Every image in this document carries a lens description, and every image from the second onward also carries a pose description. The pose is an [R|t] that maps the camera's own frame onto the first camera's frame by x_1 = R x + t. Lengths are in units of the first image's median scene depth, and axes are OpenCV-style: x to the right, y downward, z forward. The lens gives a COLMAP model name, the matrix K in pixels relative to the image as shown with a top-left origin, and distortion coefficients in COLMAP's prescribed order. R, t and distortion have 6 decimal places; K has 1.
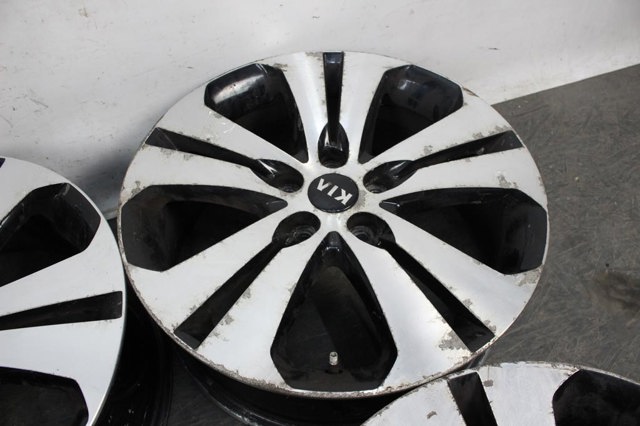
lens RADIAL K [[663.4, 0, 319.7], [0, 663.4, 213.2], [0, 0, 1]] dist [-0.000178, 0.000000]
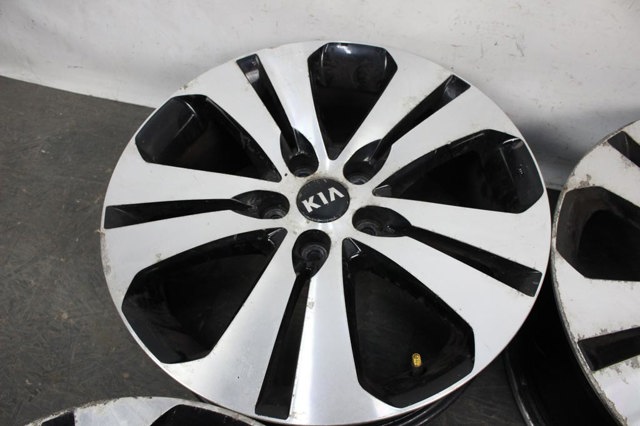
lens RADIAL K [[663.4, 0, 319.5], [0, 663.4, 213.1], [0, 0, 1]] dist [-0.000178, 0.000000]
pose [[0.808255, 0.527914, -0.260828, -0.319671], [-0.508931, 0.849099, 0.141493, 0.063495], [0.296165, 0.018381, 0.954960, -0.038149]]
